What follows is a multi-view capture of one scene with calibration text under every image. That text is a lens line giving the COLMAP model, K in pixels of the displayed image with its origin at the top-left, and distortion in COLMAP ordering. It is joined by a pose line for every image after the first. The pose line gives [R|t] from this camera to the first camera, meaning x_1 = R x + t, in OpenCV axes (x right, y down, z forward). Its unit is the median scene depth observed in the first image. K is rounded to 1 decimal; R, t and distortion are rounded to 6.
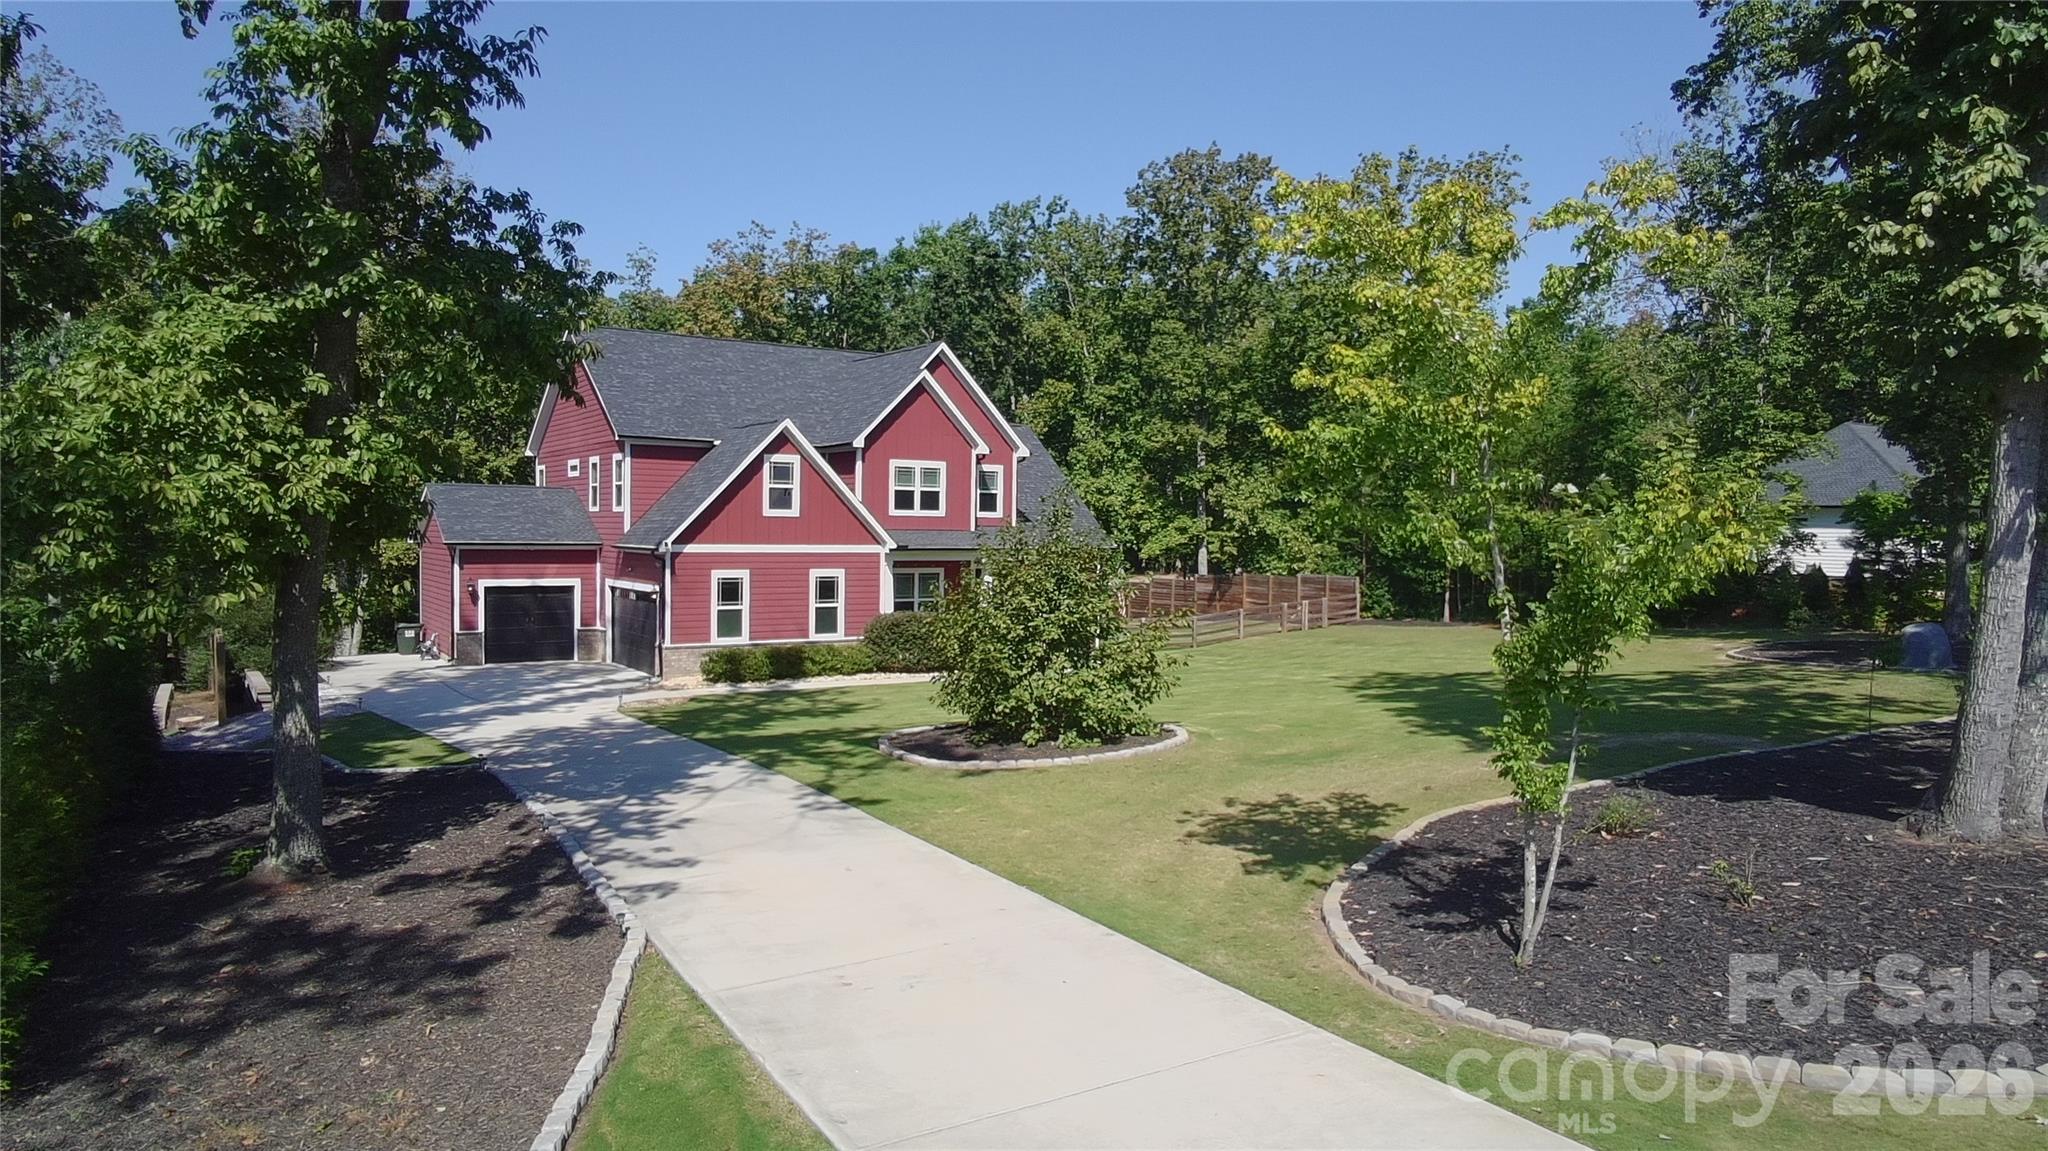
lens RADIAL K [[1262.5, 0, 1025.3], [0, 1262.5, 571.9], [0, 0, 1]] dist [-0.037941, -0.000140]
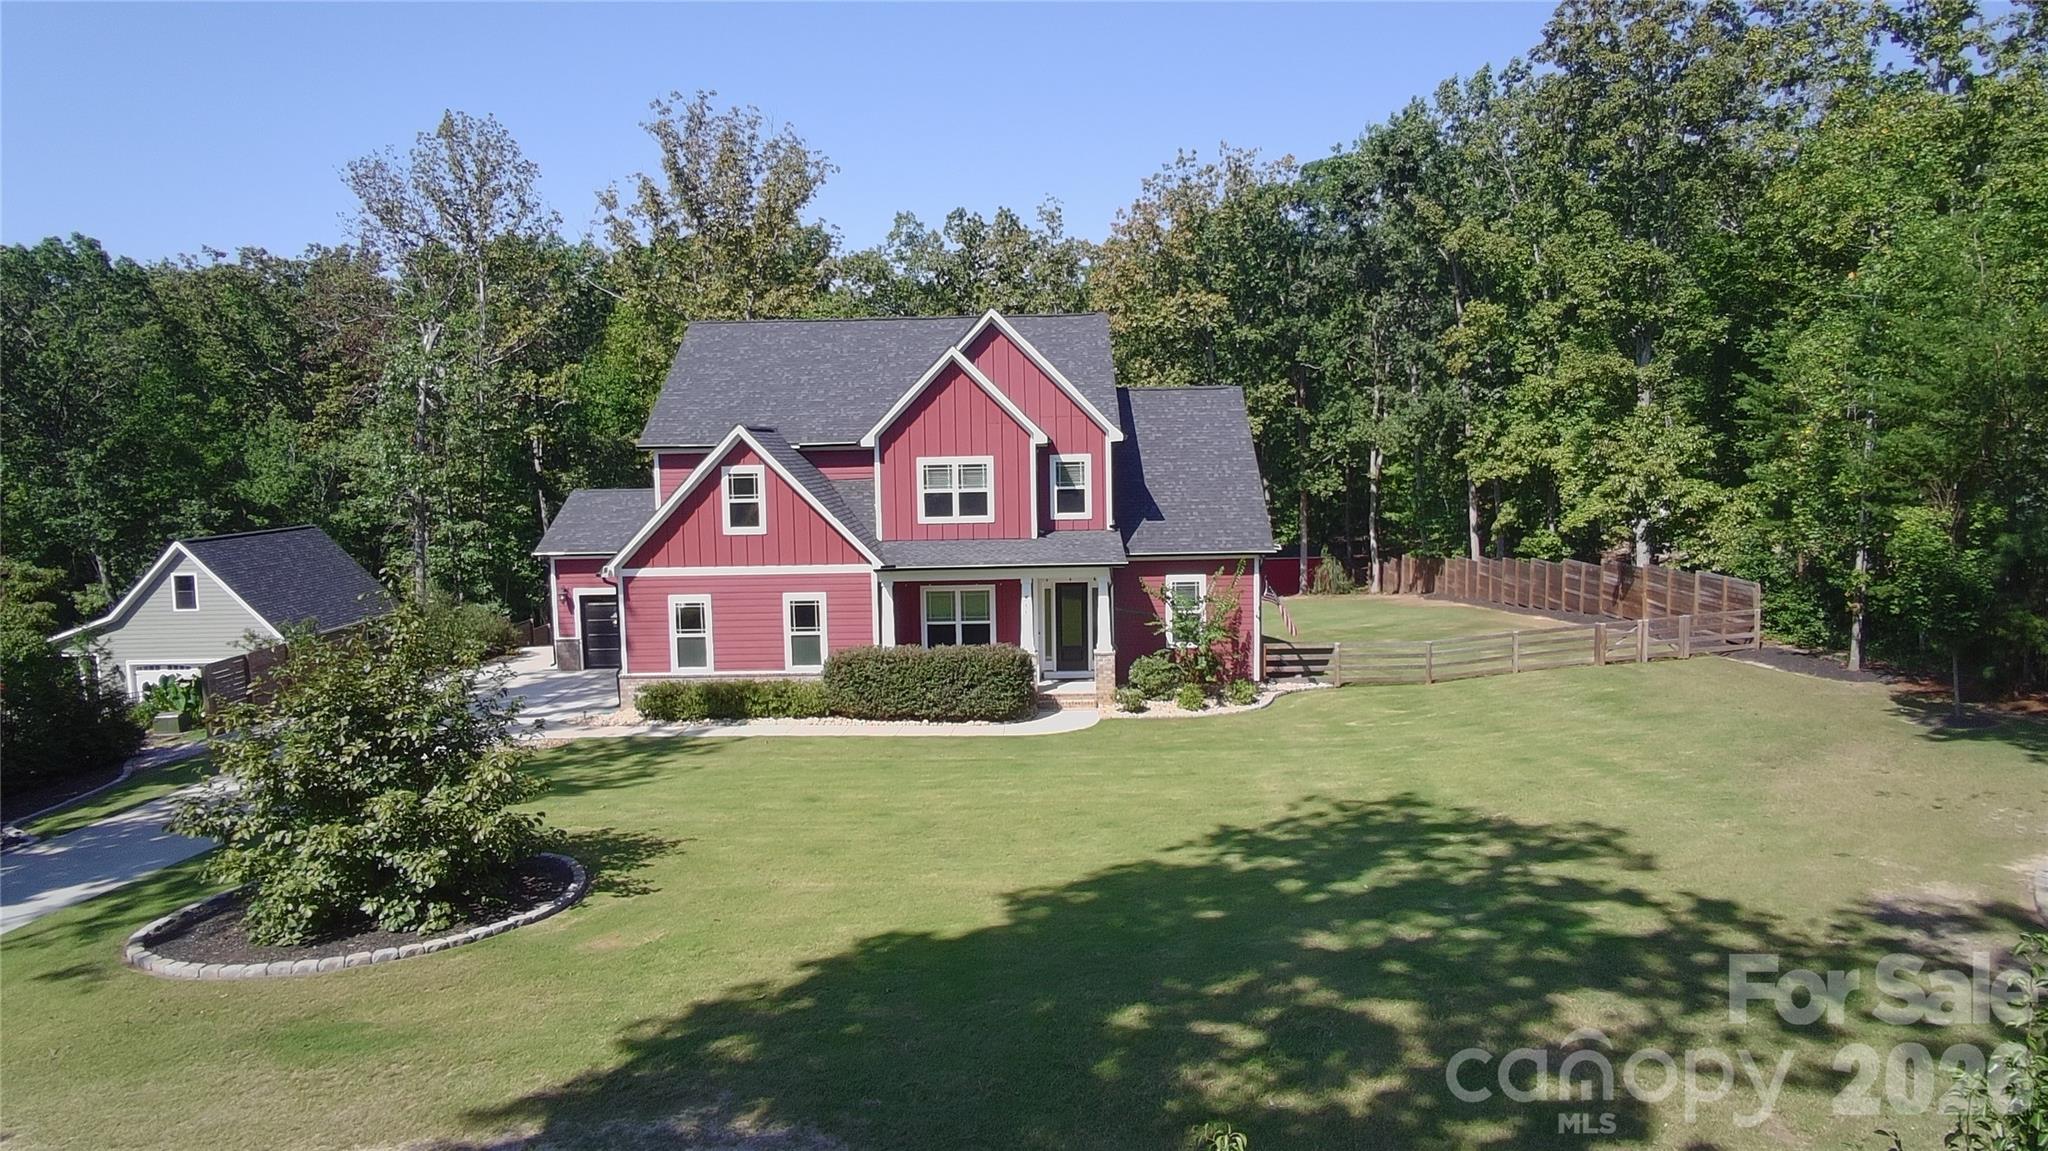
lens RADIAL K [[1262.5, 0, 1031.0], [0, 1262.5, 579.5], [0, 0, 1]] dist [-0.037941, -0.000140]
pose [[0.826770, 0.030119, -0.561733, 0.450771], [0.010735, 0.997539, 0.069286, -0.068085], [0.562437, -0.063314, 0.824413, 0.354506]]
